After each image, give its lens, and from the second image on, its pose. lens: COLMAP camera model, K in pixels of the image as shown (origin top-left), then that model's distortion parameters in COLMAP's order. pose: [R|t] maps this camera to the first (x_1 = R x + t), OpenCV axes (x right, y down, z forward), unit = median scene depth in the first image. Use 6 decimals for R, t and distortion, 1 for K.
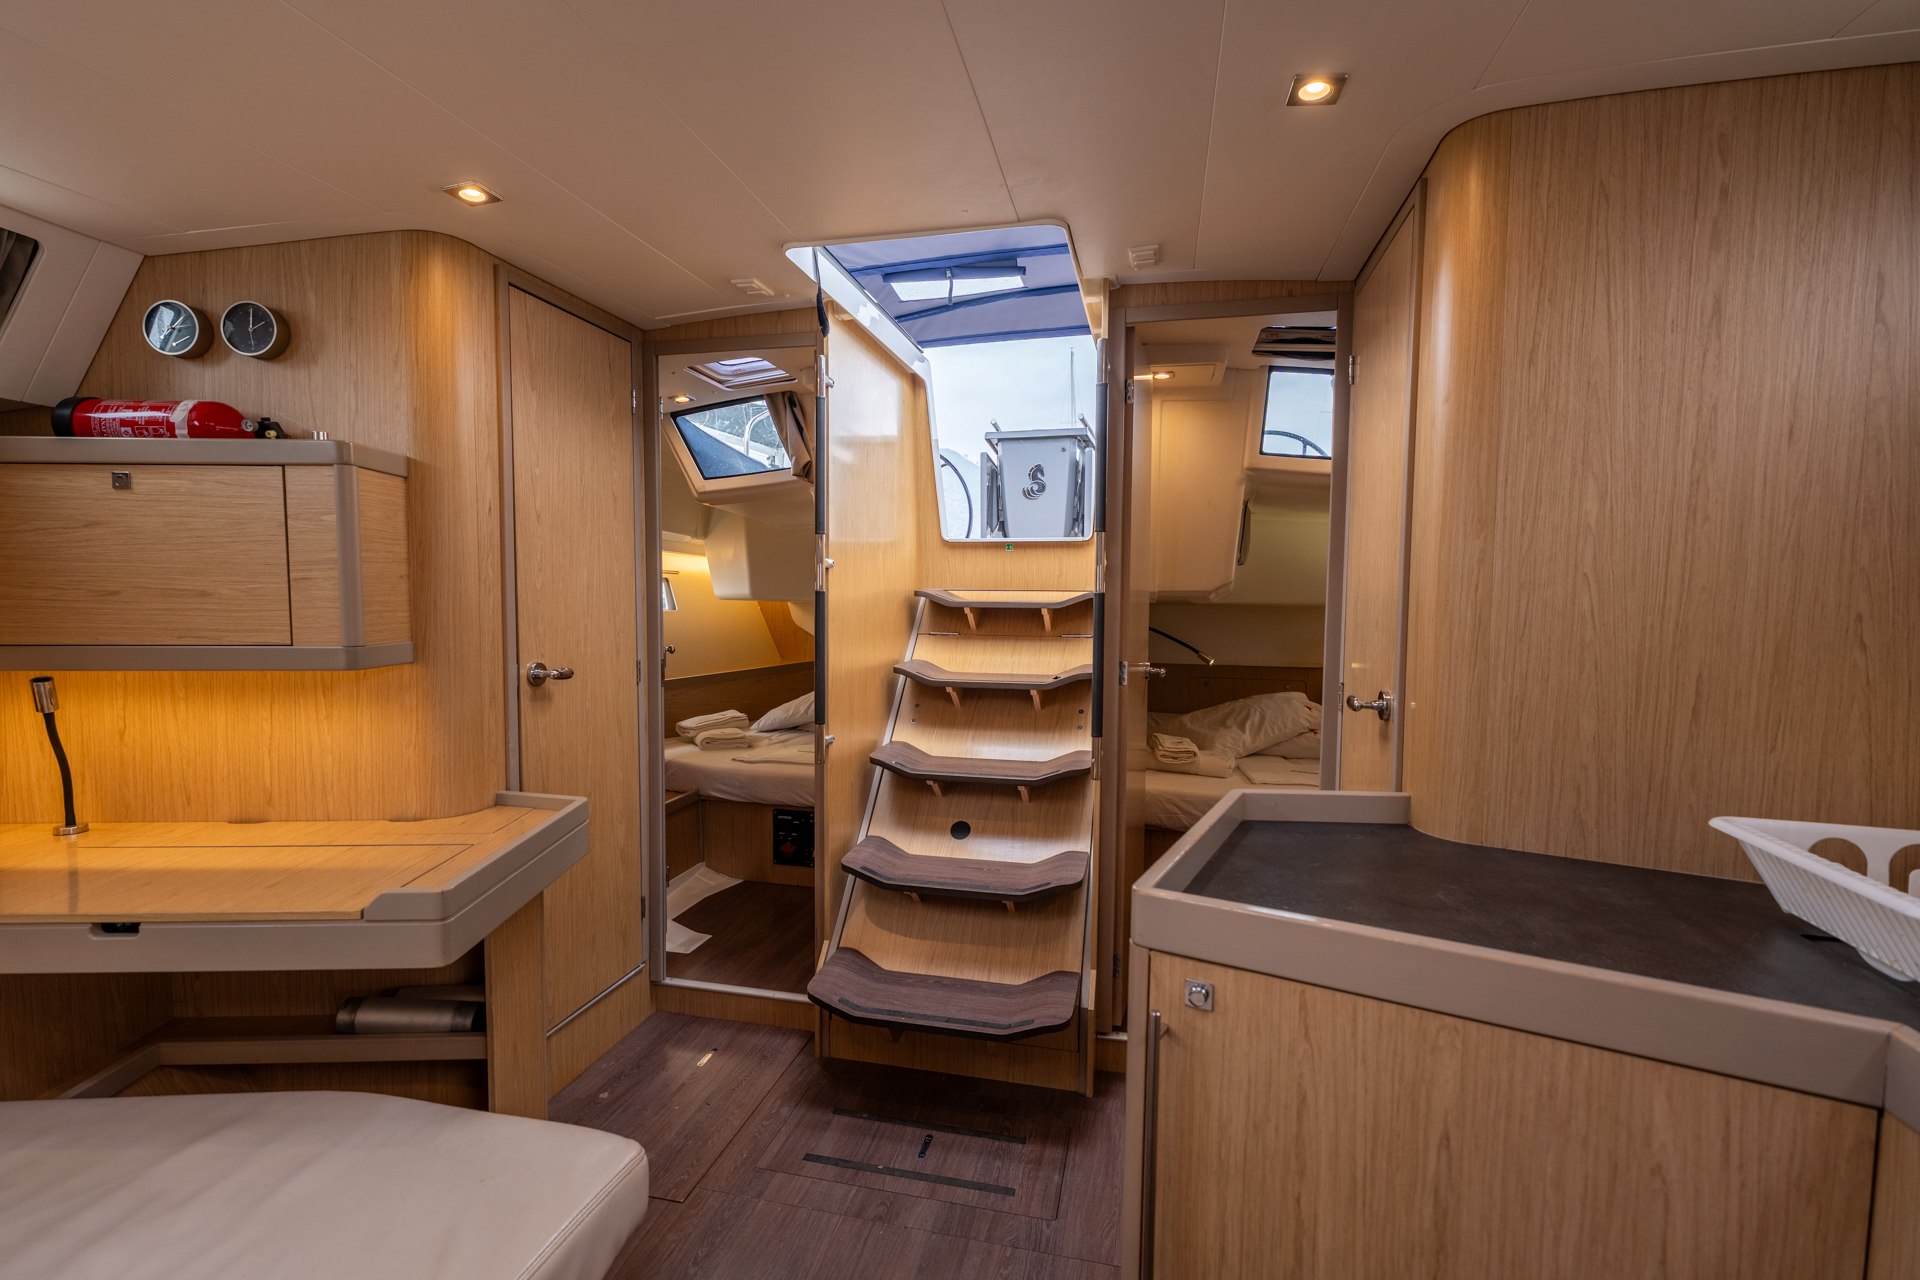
lens RADIAL K [[834.9, 0, 960.0], [0, 834.9, 640.0], [0, 0, 1]] dist [-0.019574, -0.000015]
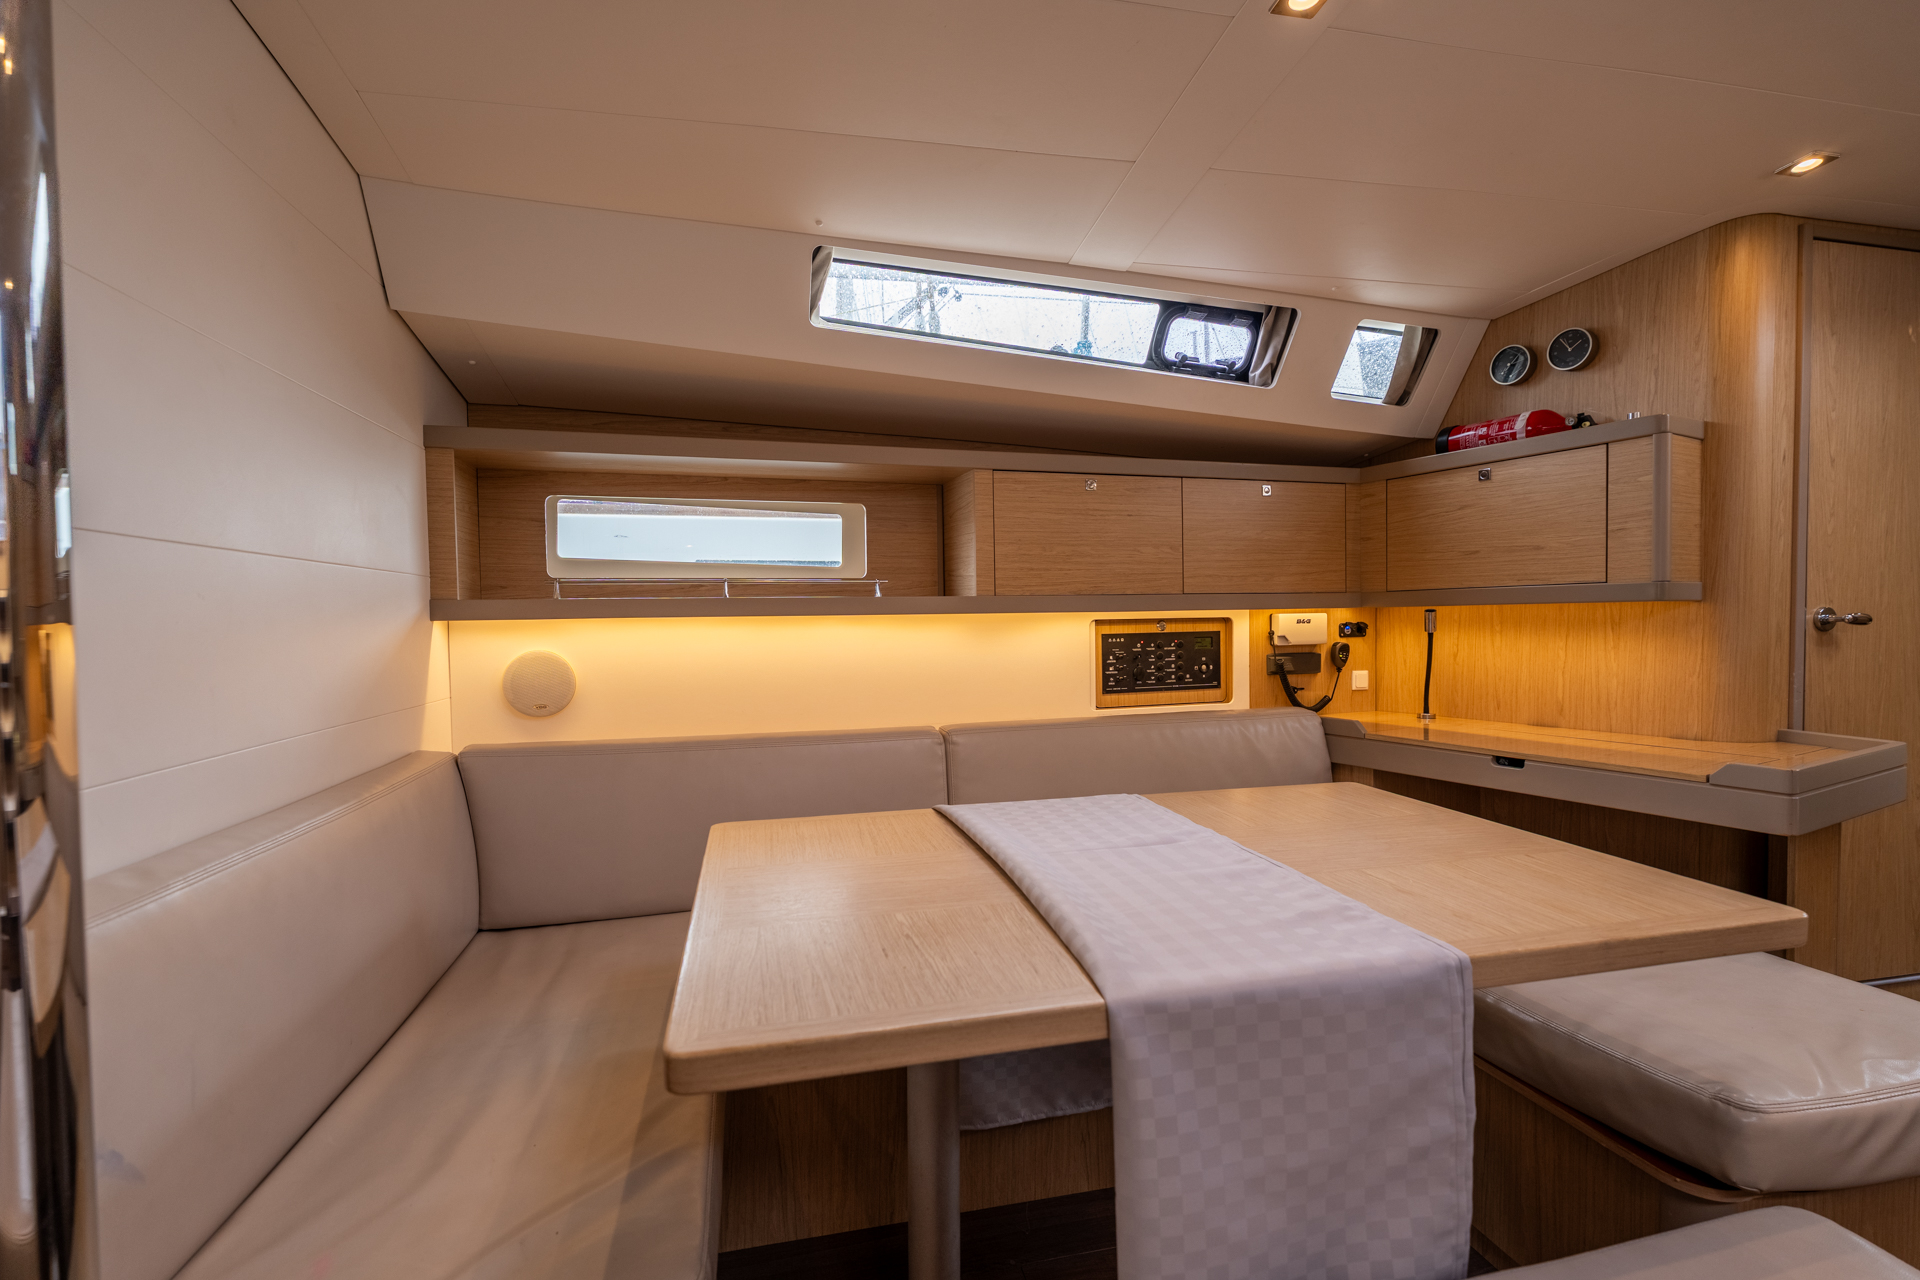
lens RADIAL K [[854.0, 0, 957.5], [0, 854.0, 646.3], [0, 0, 1]] dist [0.001032, 0.000320]
pose [[0.438252, 0.006489, -0.898829, -0.049174], [-0.038163, 0.999207, -0.011394, 0.147772], [0.898042, 0.039296, 0.438152, -0.455619]]
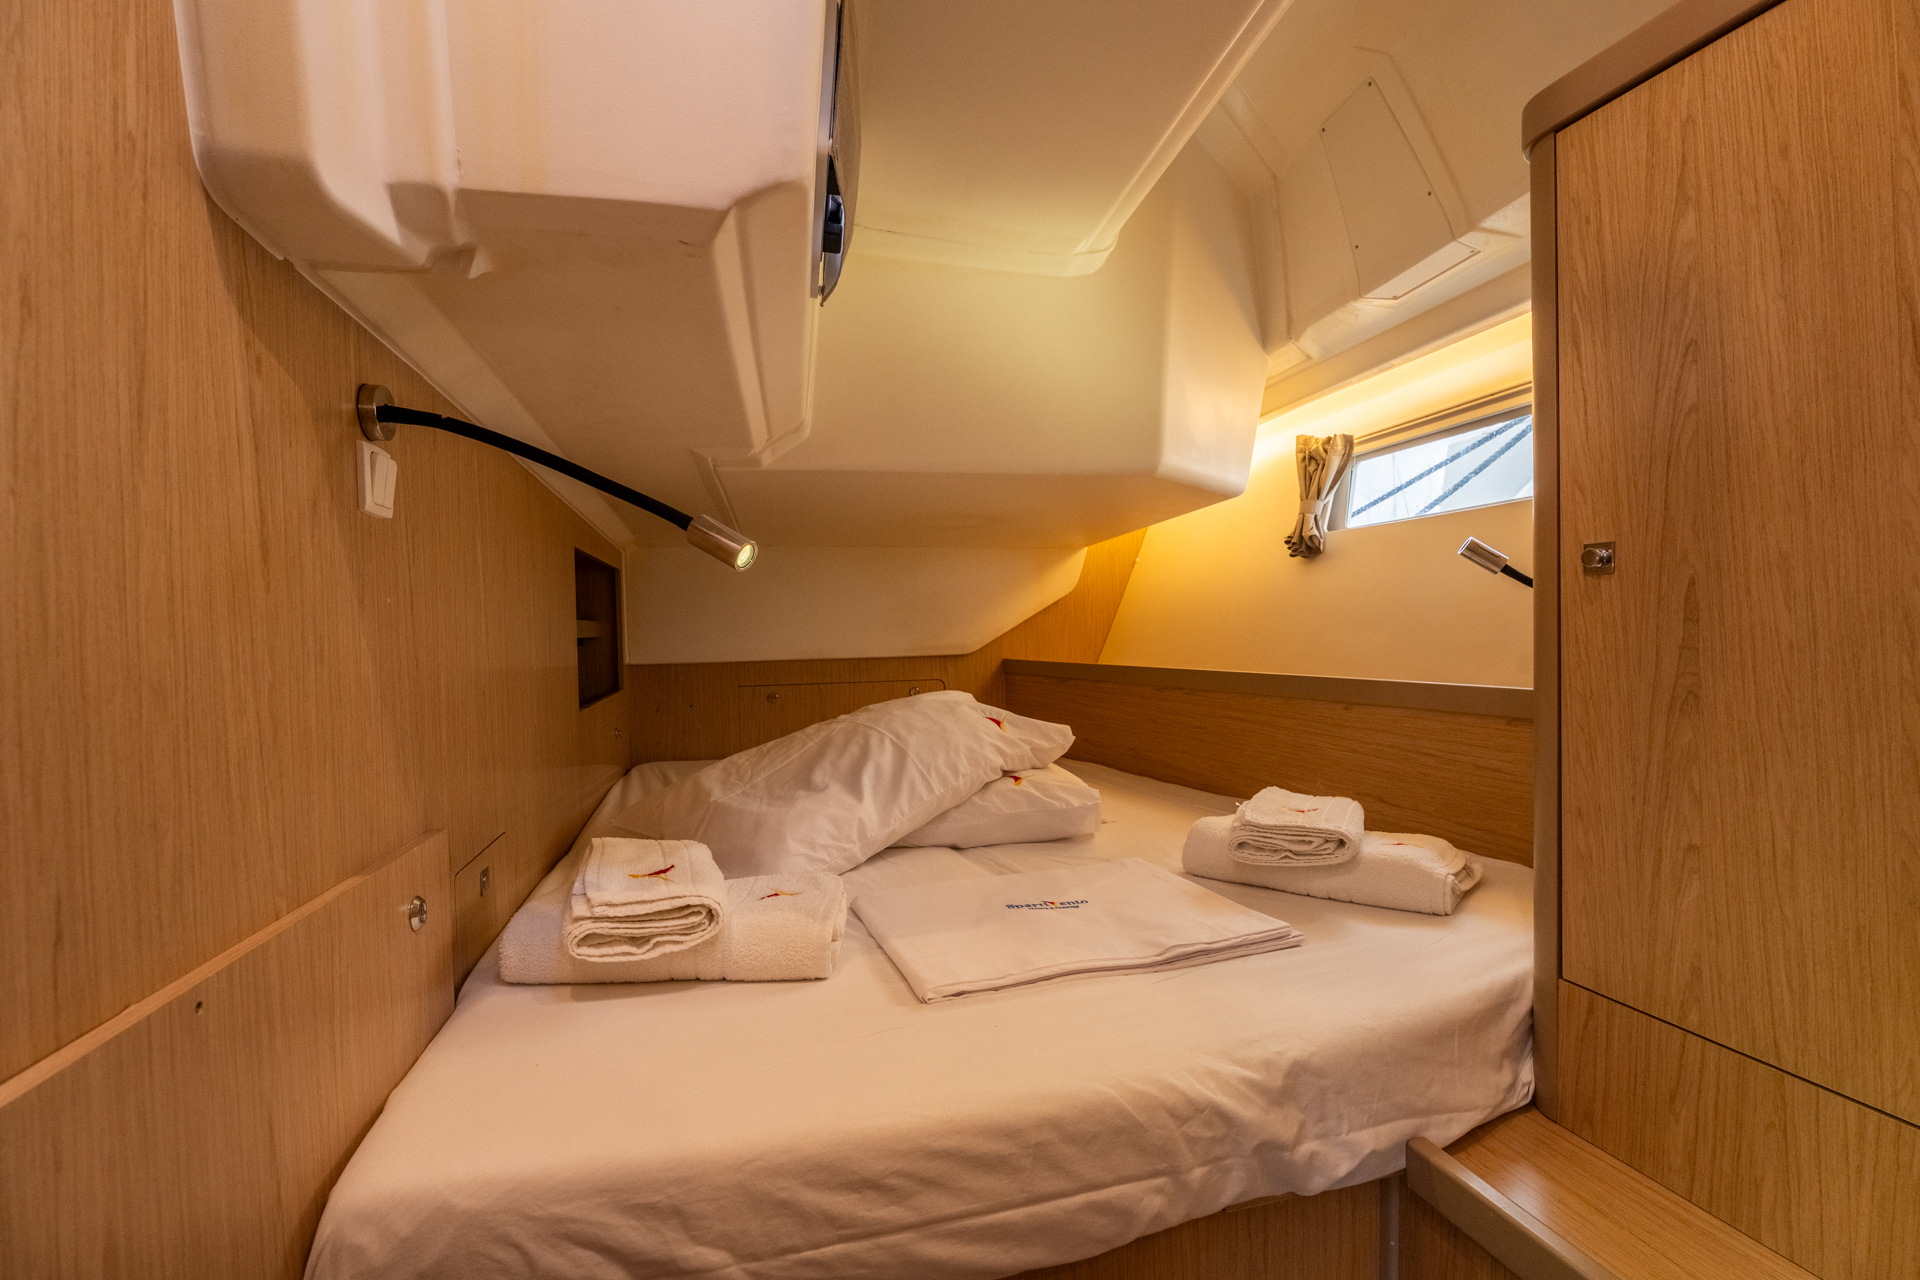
lens RADIAL K [[876.1, 0, 960.0], [0, 876.1, 640.0], [0, 0, 1]] dist [-0.000998, -0.000014]
pose [[0.883482, -0.039773, 0.466773, 0.351111], [0.059334, 0.997865, -0.027279, 0.092590], [-0.464692, 0.051796, 0.883956, 1.103759]]
